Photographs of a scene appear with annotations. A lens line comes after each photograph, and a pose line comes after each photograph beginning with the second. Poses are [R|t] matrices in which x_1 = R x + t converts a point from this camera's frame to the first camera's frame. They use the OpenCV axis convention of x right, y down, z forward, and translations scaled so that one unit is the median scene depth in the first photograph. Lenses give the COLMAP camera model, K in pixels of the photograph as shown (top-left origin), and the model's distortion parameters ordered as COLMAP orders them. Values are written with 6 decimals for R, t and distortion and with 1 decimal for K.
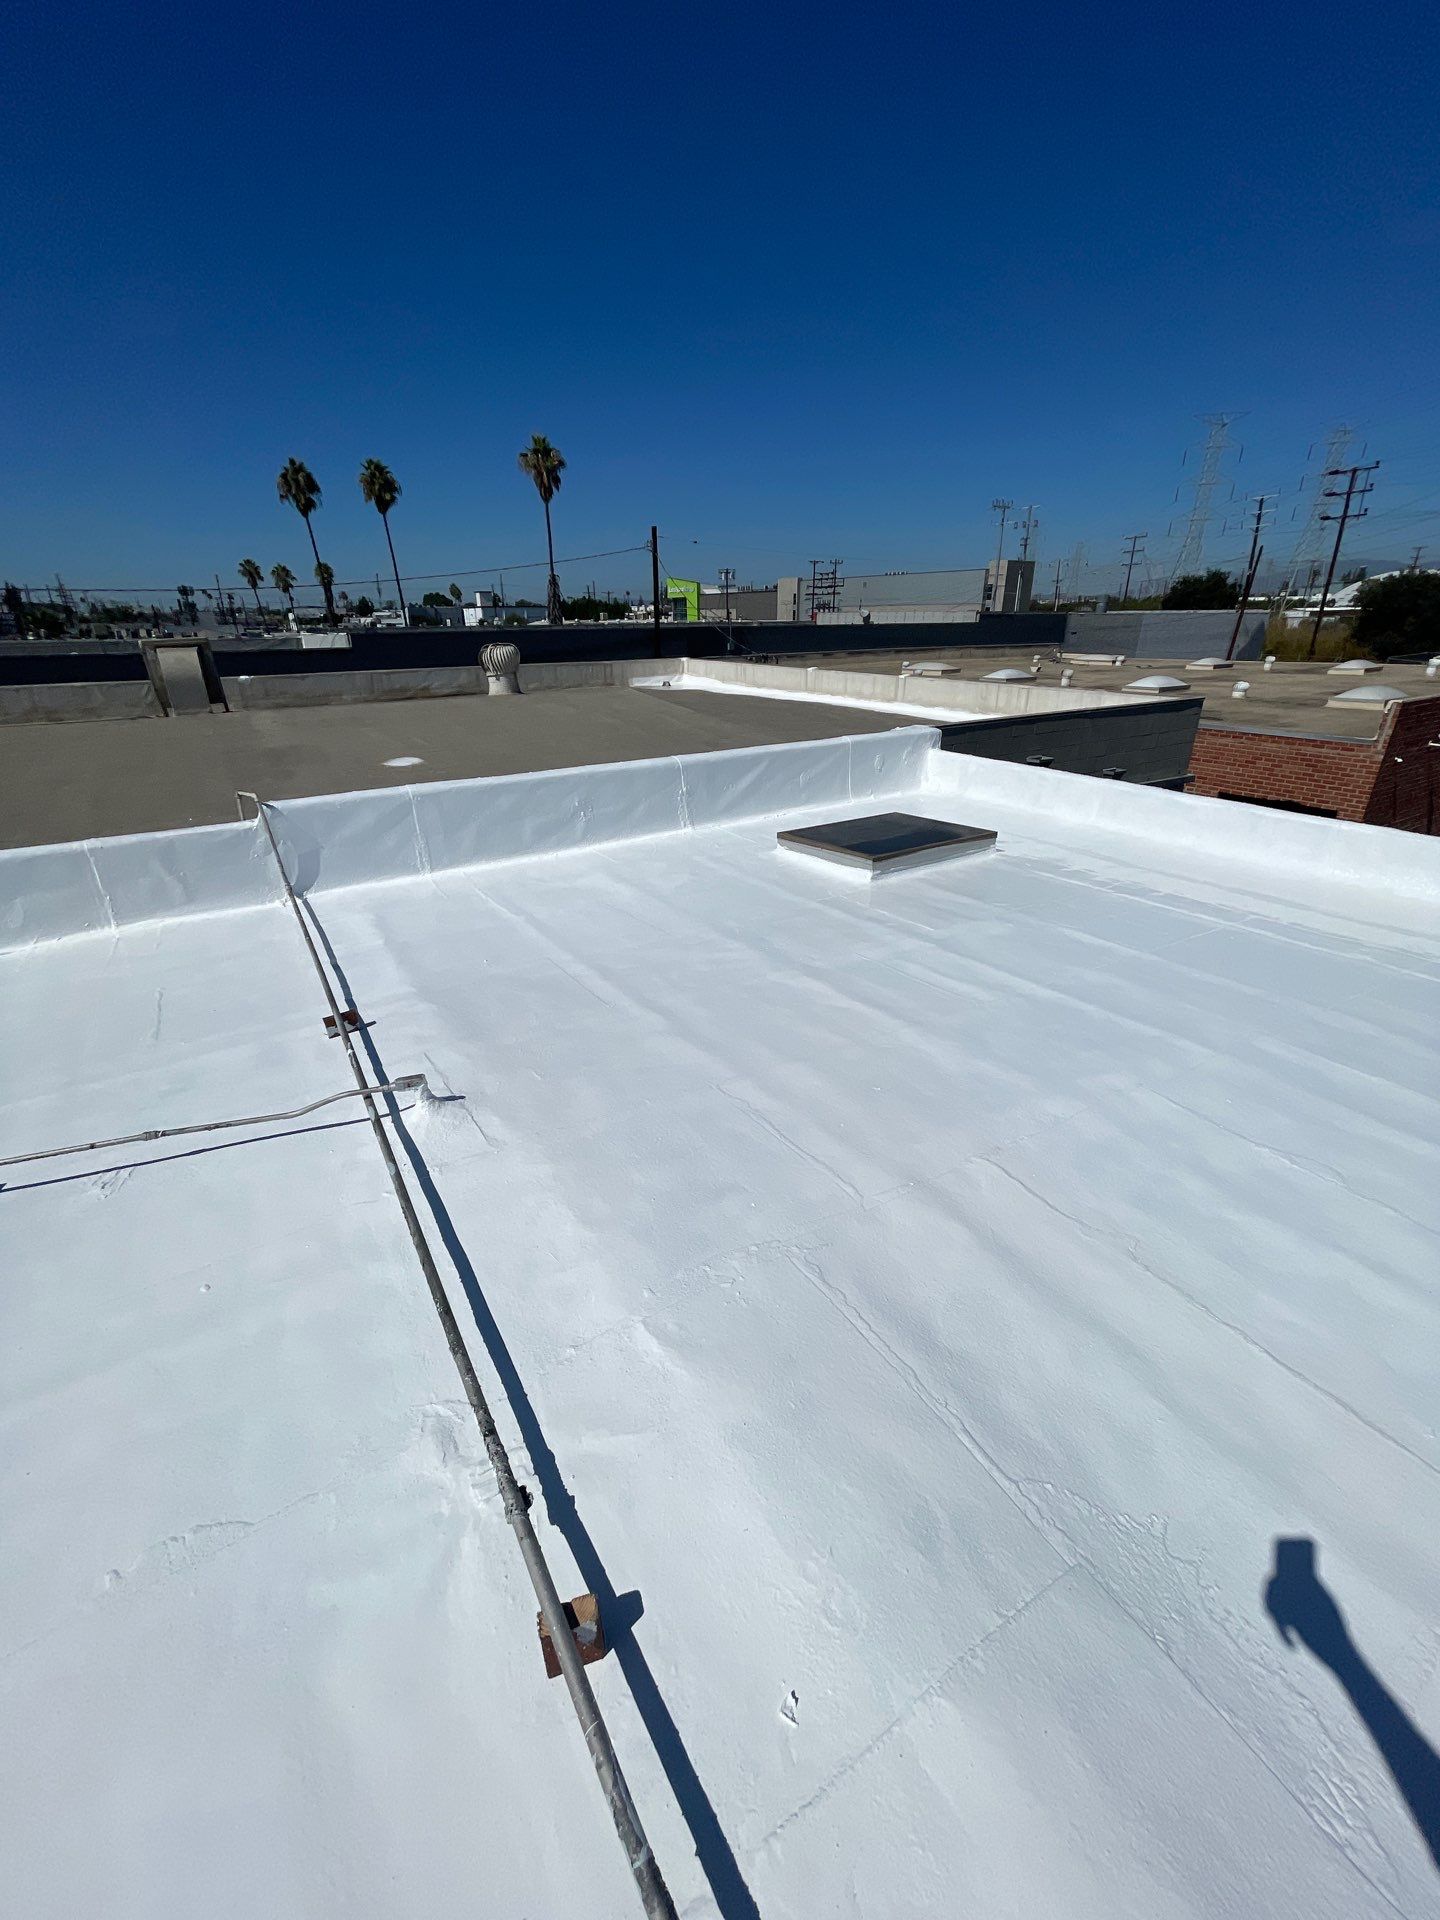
lens RADIAL K [[785.5, 0, 720.9], [0, 785.5, 932.3], [0, 0, 1]] dist [-0.003970, -0.000284]
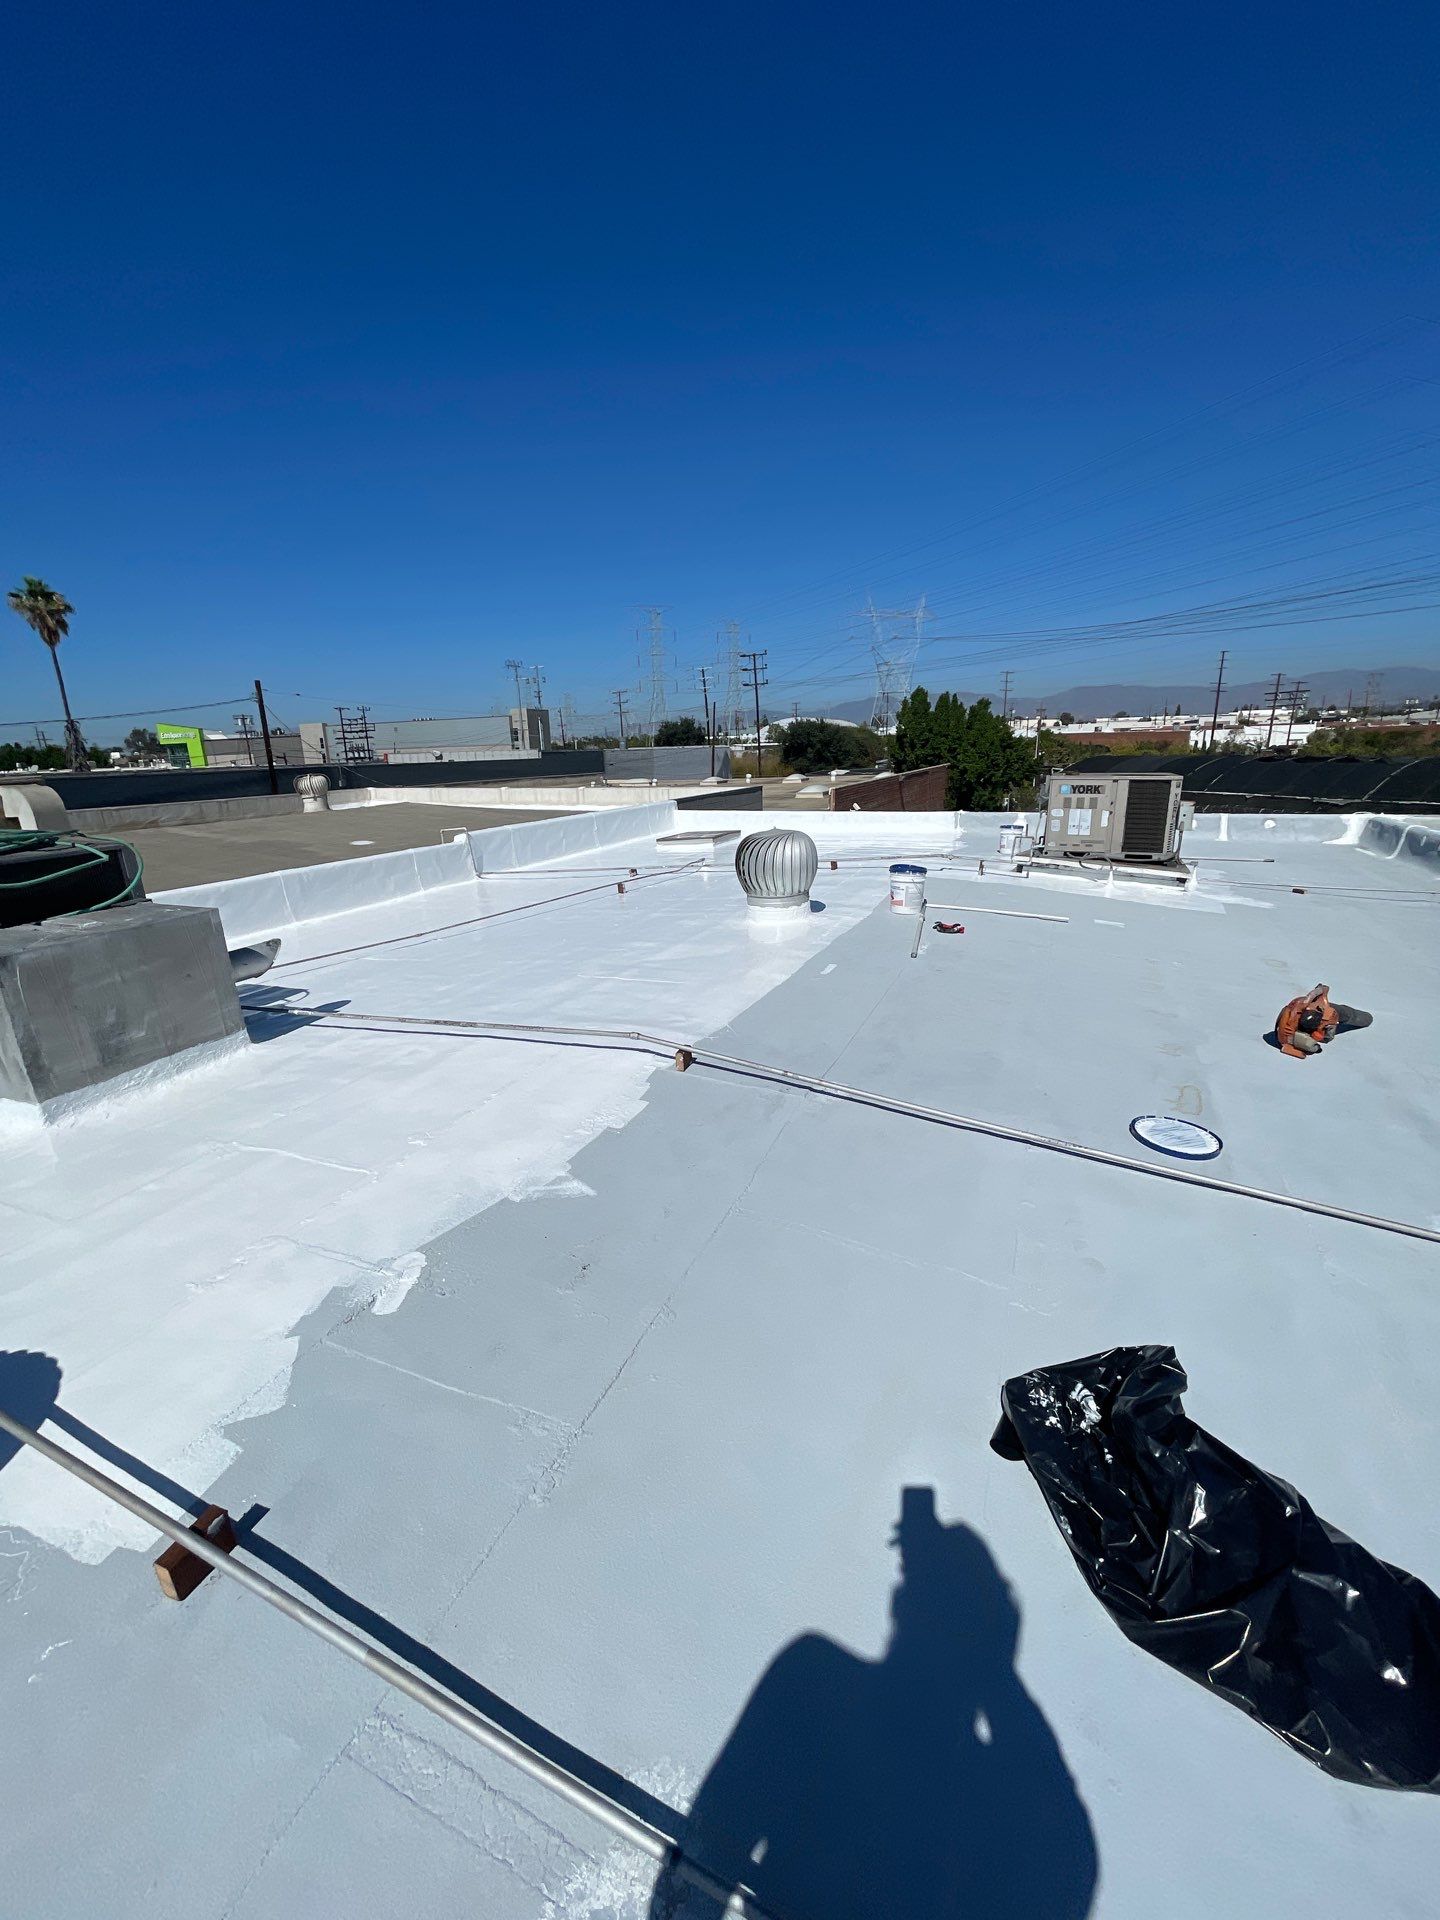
lens RADIAL K [[767.7, 0, 723.6], [0, 767.7, 927.5], [0, 0, 1]] dist [-0.039494, 0.027522]
pose [[0.833041, -0.139530, 0.535326, -0.088016], [0.223920, 0.969903, -0.095651, 0.033208], [-0.505868, 0.199551, 0.839212, -0.077781]]
